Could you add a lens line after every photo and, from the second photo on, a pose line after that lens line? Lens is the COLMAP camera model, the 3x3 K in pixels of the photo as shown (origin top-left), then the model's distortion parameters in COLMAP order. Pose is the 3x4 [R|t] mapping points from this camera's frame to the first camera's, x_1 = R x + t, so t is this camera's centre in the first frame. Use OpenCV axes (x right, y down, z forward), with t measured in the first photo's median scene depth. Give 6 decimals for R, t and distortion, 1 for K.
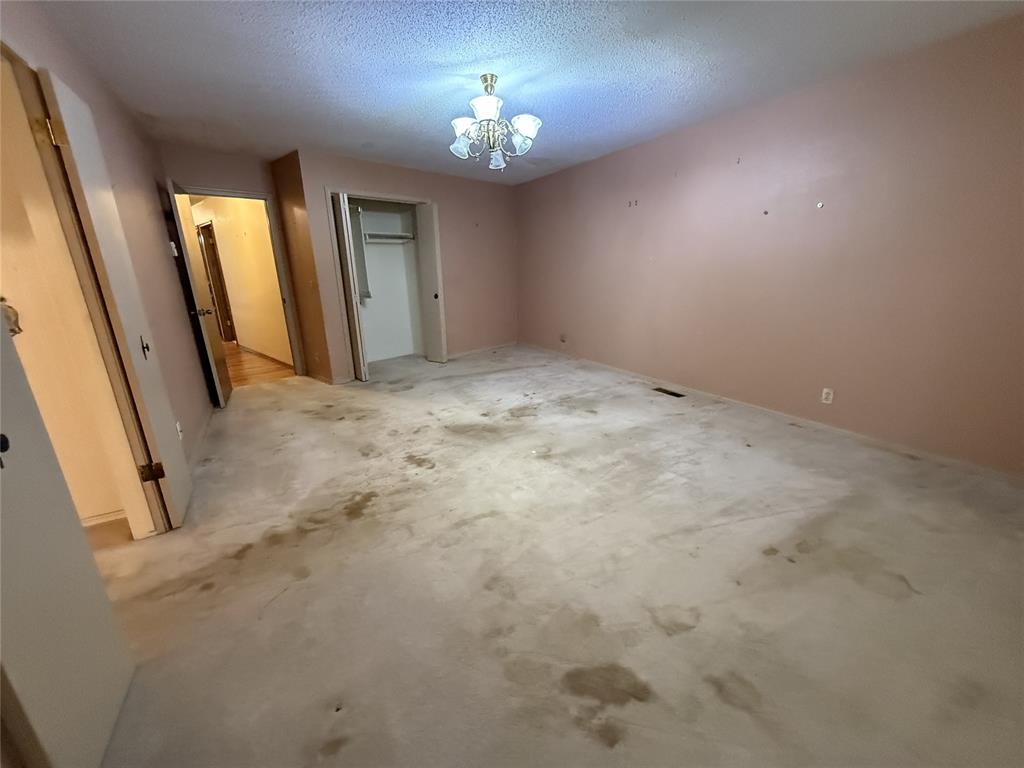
lens RADIAL K [[408.2, 0, 514.4], [0, 408.2, 388.4], [0, 0, 1]] dist [-0.002085, 0.000232]
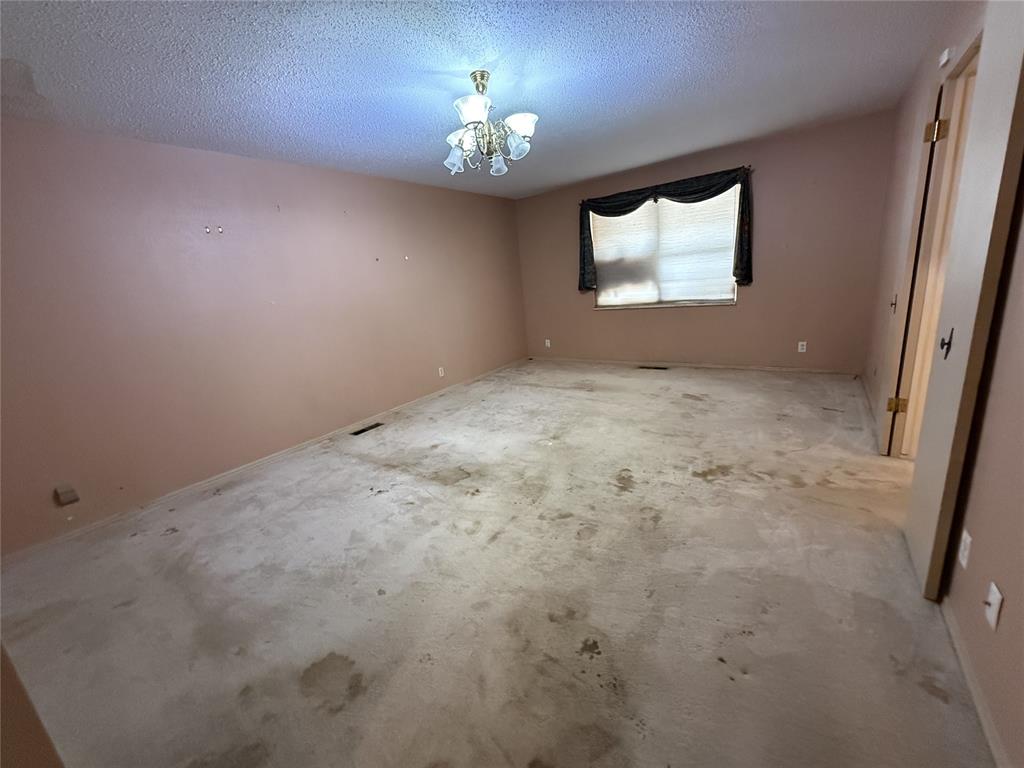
lens RADIAL K [[408.2, 0, 516.2], [0, 408.2, 386.1], [0, 0, 1]] dist [-0.002085, 0.000232]
pose [[-0.410187, -0.167158, 0.896551, -0.734056], [0.366090, 0.870202, 0.329738, -0.317159], [-0.835299, 0.463473, -0.295751, 1.099552]]
